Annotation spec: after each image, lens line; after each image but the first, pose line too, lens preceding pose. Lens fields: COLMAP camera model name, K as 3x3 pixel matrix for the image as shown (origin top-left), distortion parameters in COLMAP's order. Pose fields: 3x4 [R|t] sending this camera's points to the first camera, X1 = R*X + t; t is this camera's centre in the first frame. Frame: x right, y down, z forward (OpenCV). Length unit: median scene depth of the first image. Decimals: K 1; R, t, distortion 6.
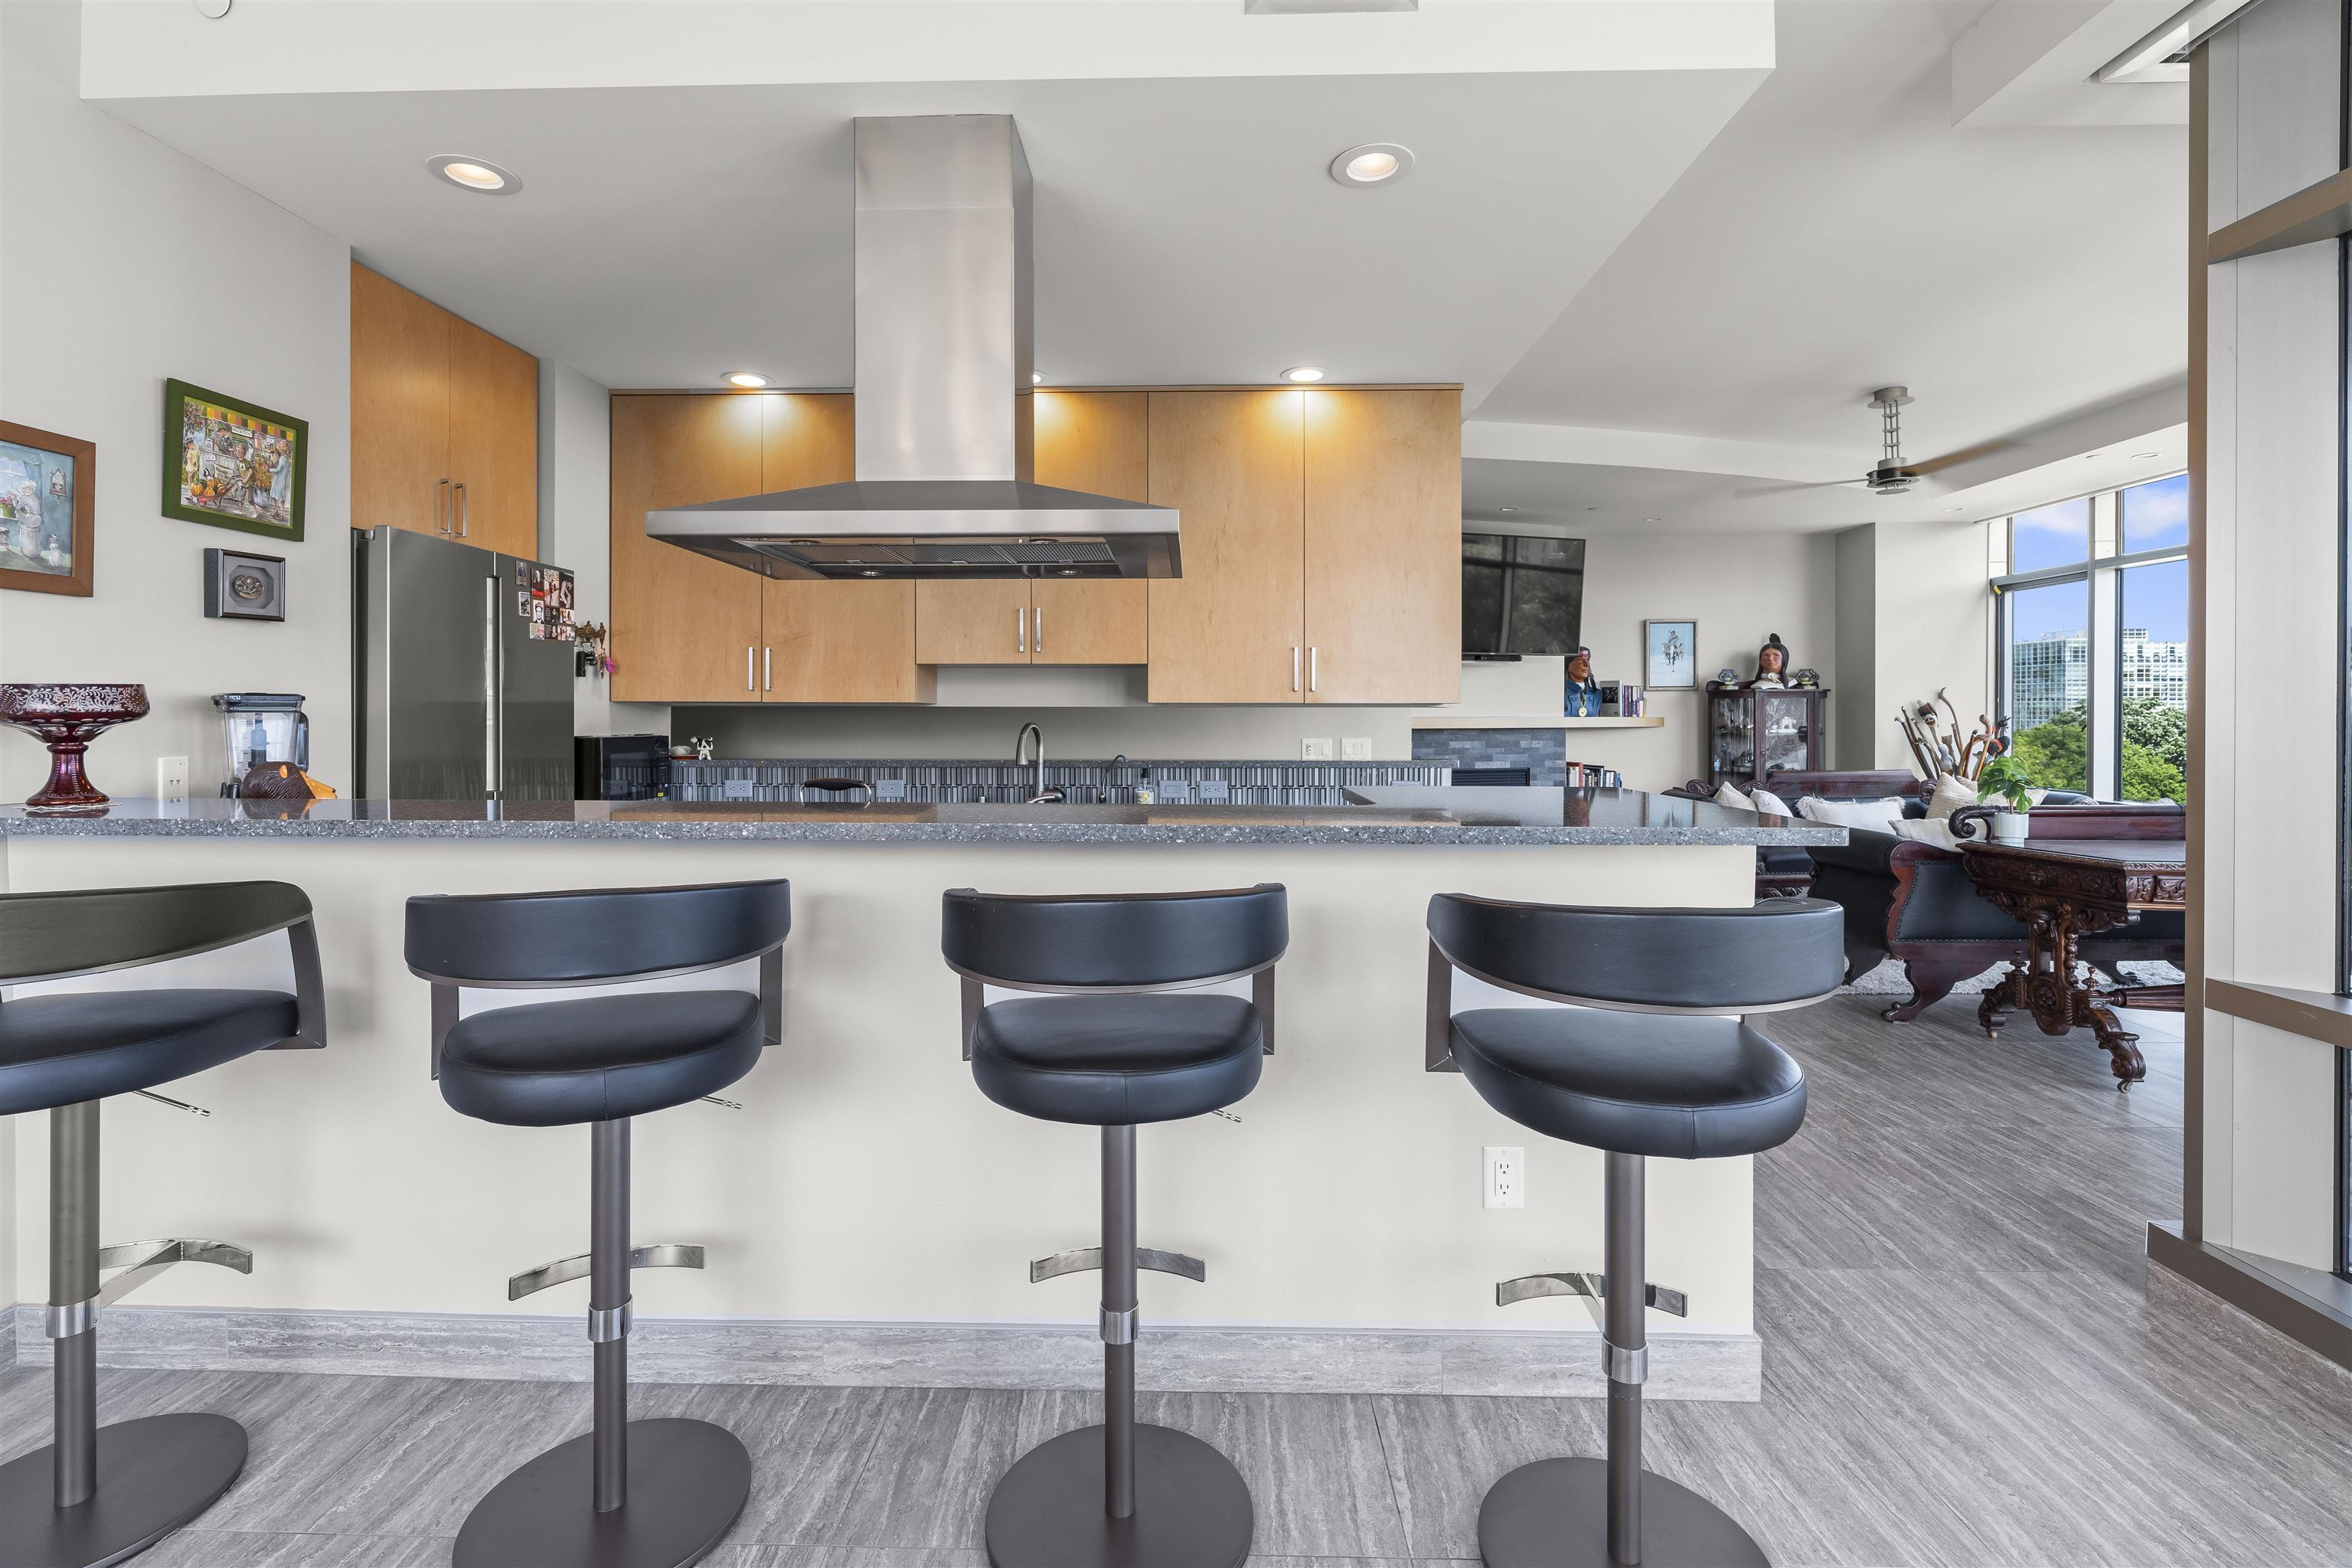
lens RADIAL K [[1068.9, 0, 1168.1], [0, 1068.9, 727.3], [0, 0, 1]] dist [-0.008233, 0.003003]
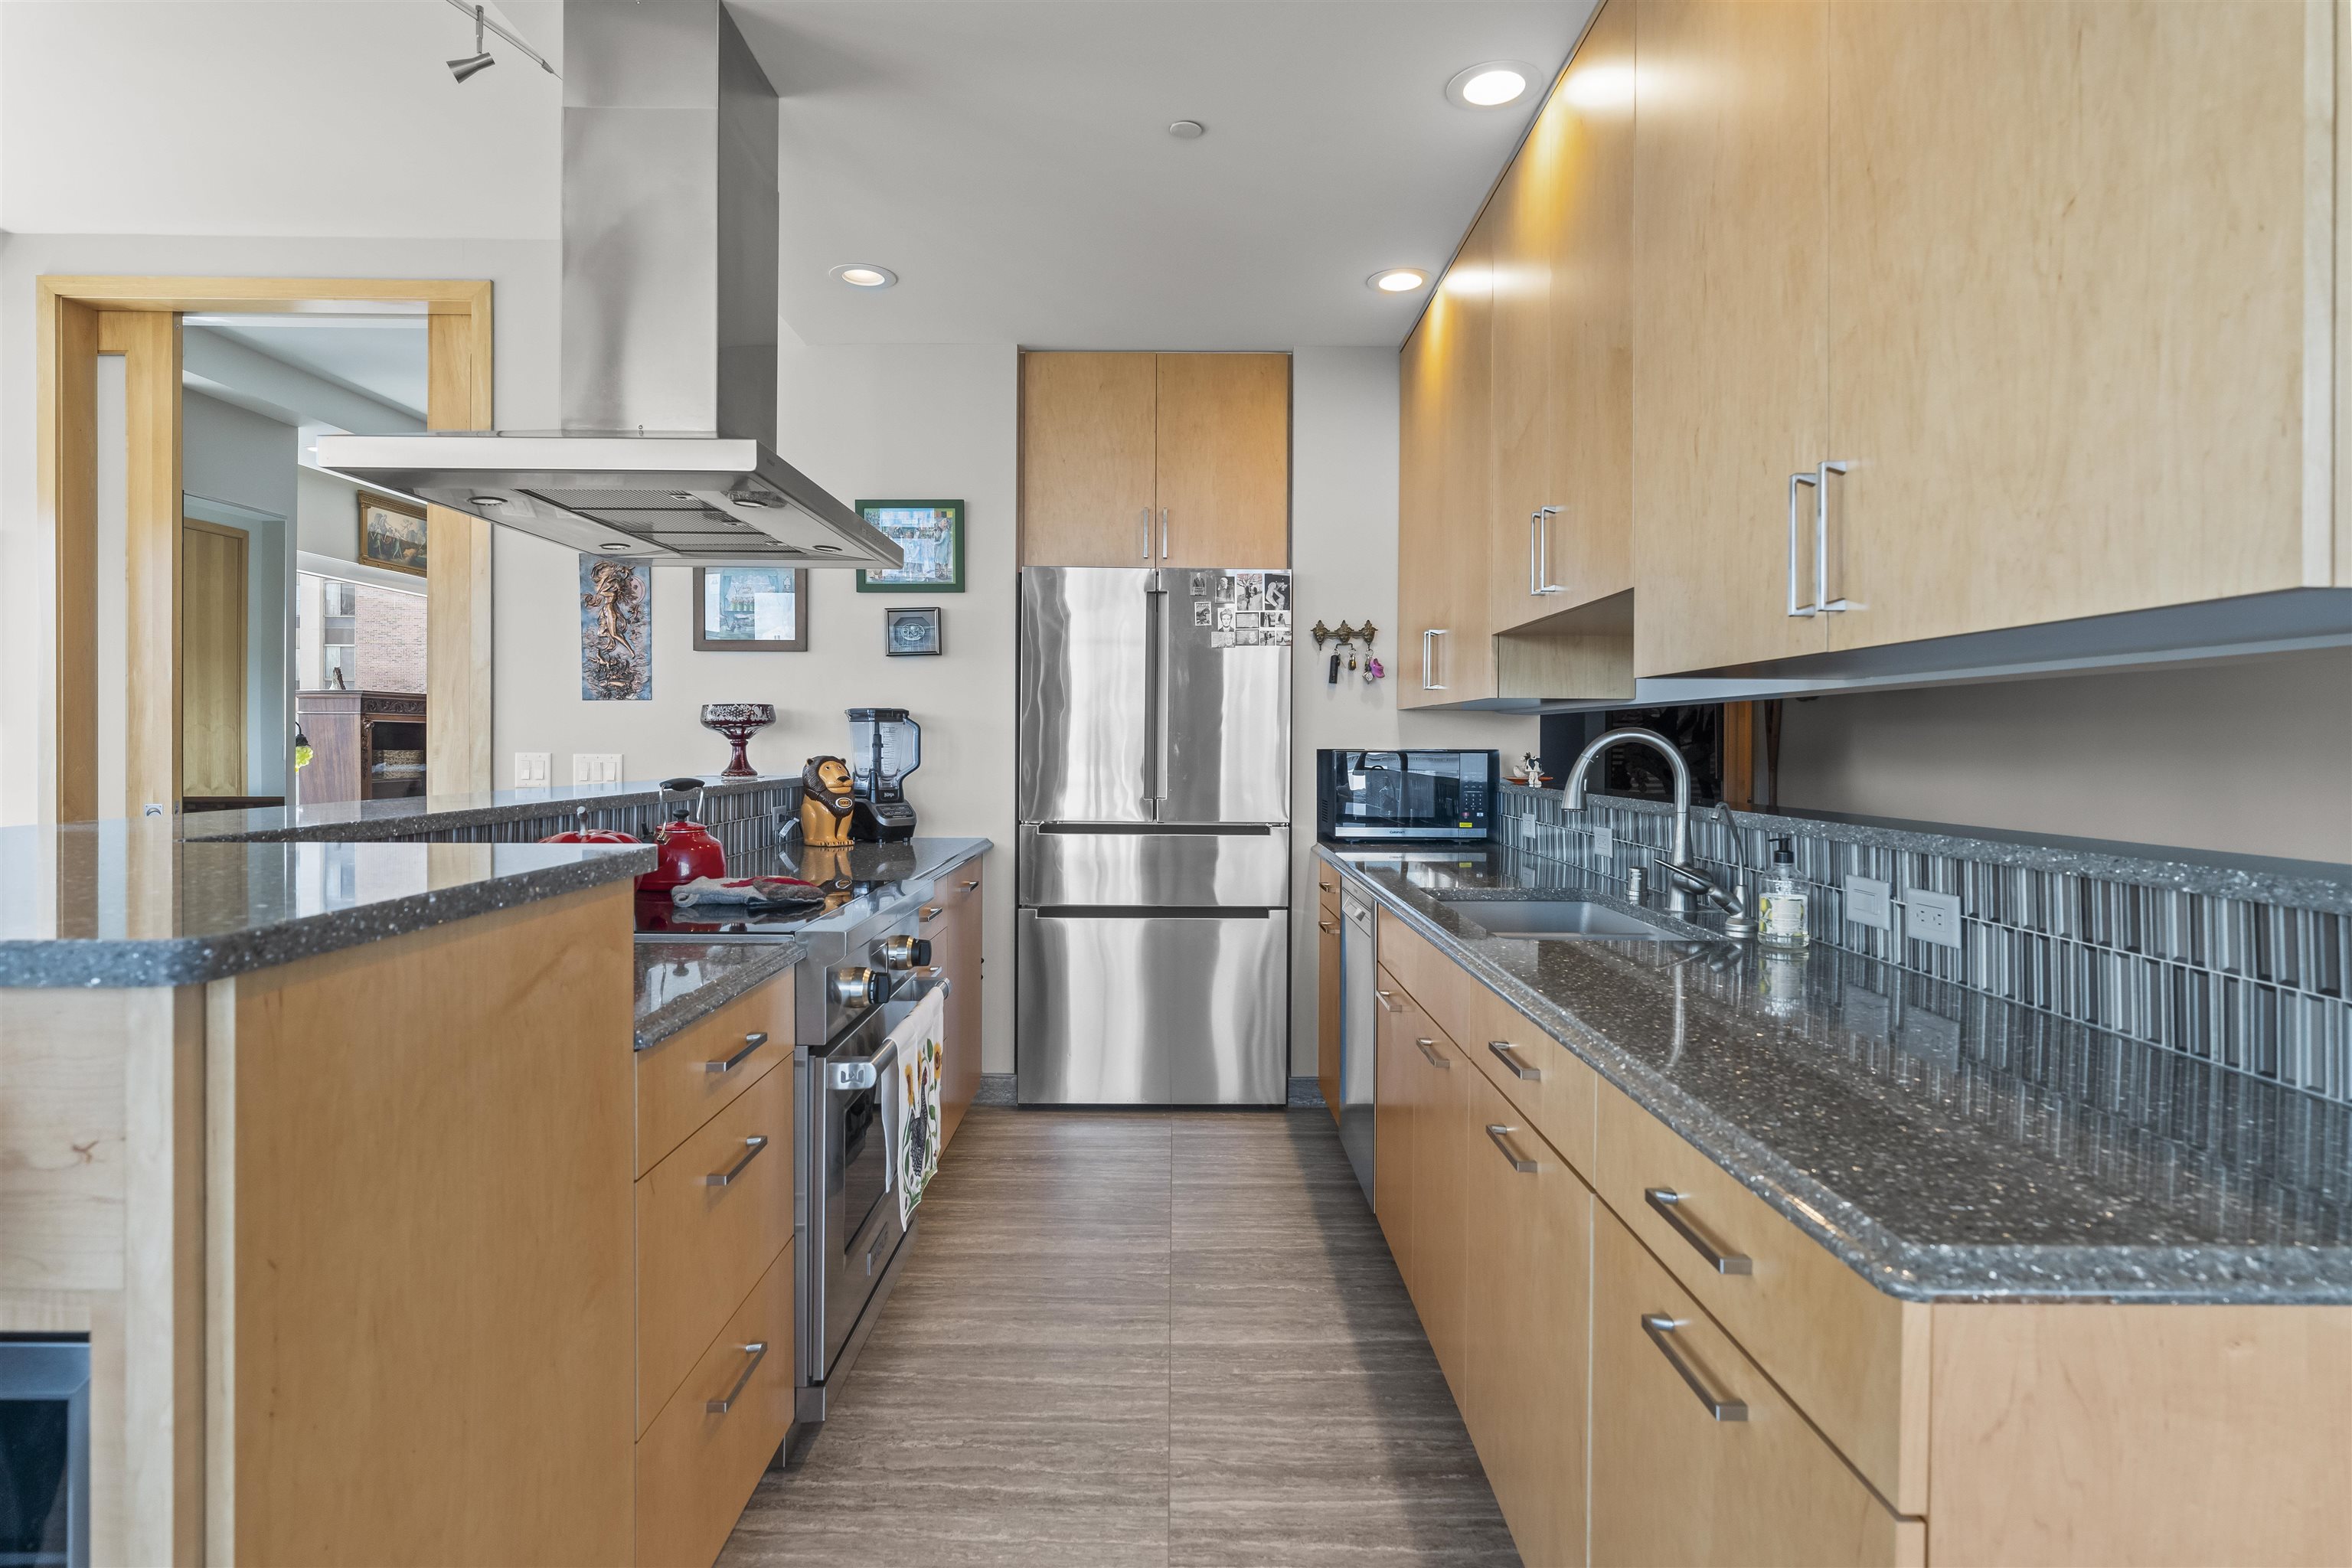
lens RADIAL K [[1218.8, 0, 1173.4], [0, 1218.8, 744.9], [0, 0, 1]] dist [-0.008514, 0.002511]
pose [[0.038733, 0.000689, -0.999249, 0.452638], [-0.013585, 0.999908, 0.000163, 0.006230], [0.999157, 0.013569, 0.038739, 0.786910]]
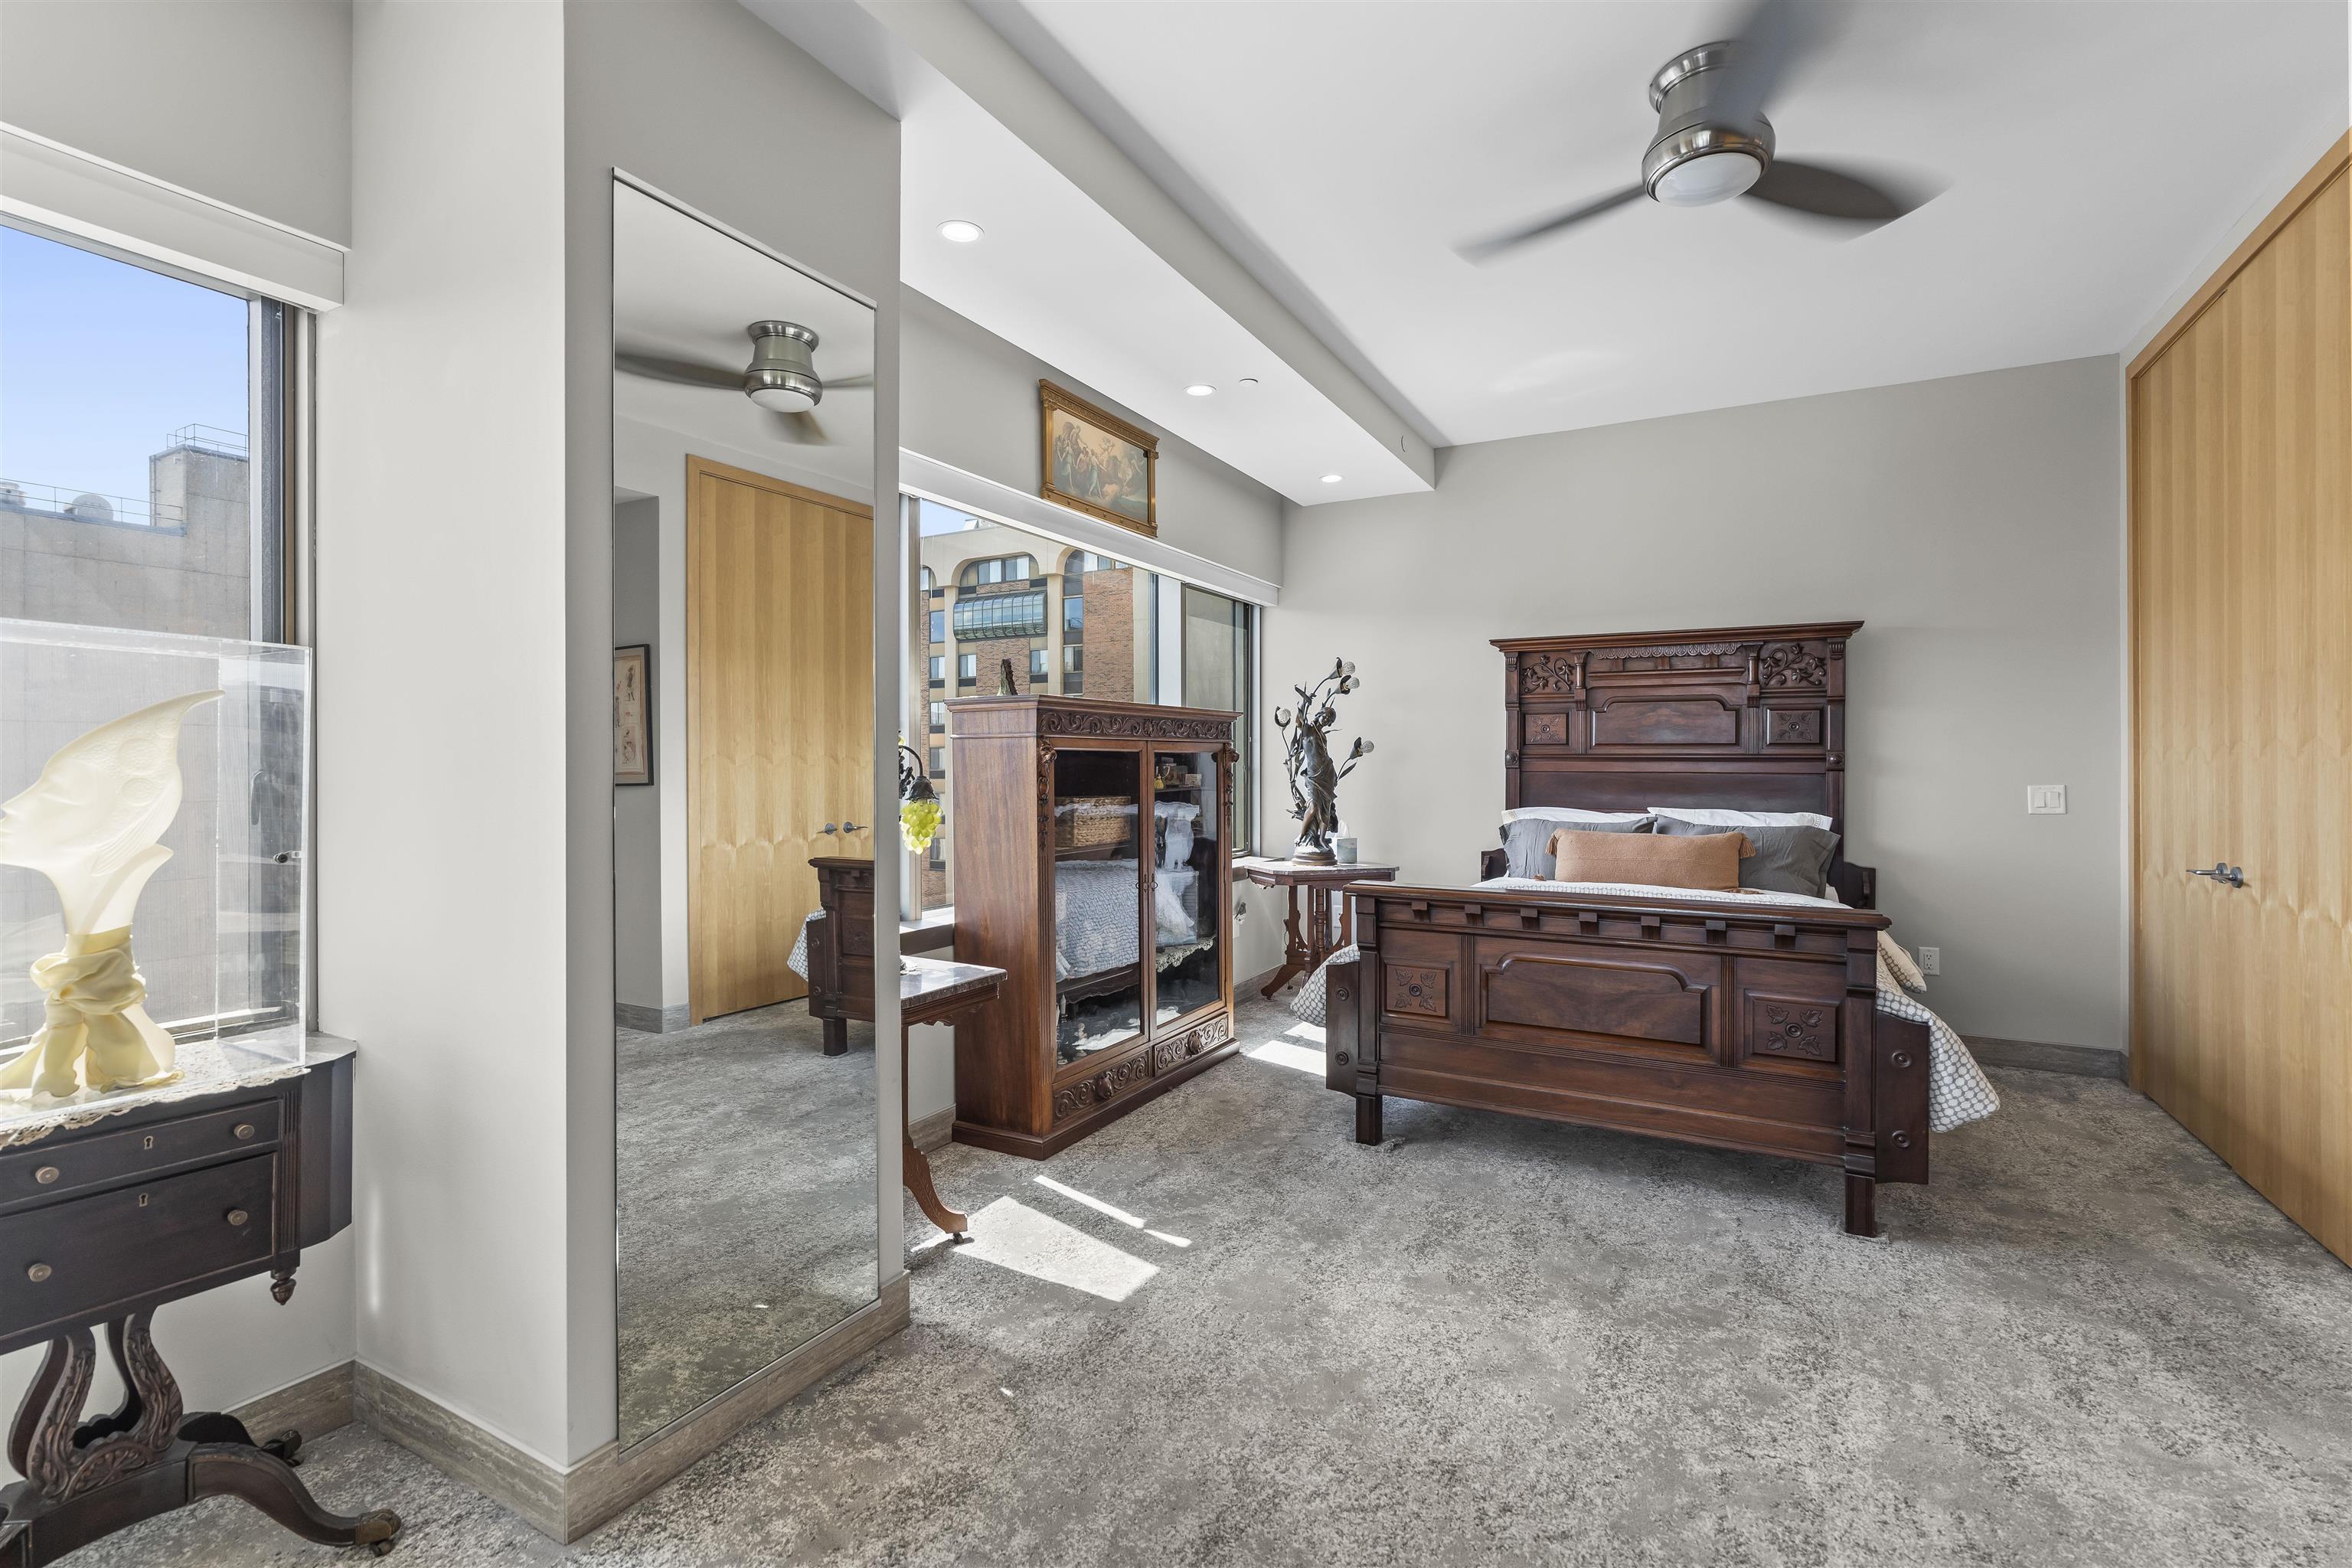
lens RADIAL K [[1068.9, 0, 1178.9], [0, 1068.9, 763.3], [0, 0, 1]] dist [-0.008233, 0.003003]
pose [[-0.452803, -0.001685, -0.891609, -0.541653], [-0.006166, 0.999980, 0.001242, -0.001362], [0.891589, 0.006059, -0.452804, 0.225133]]
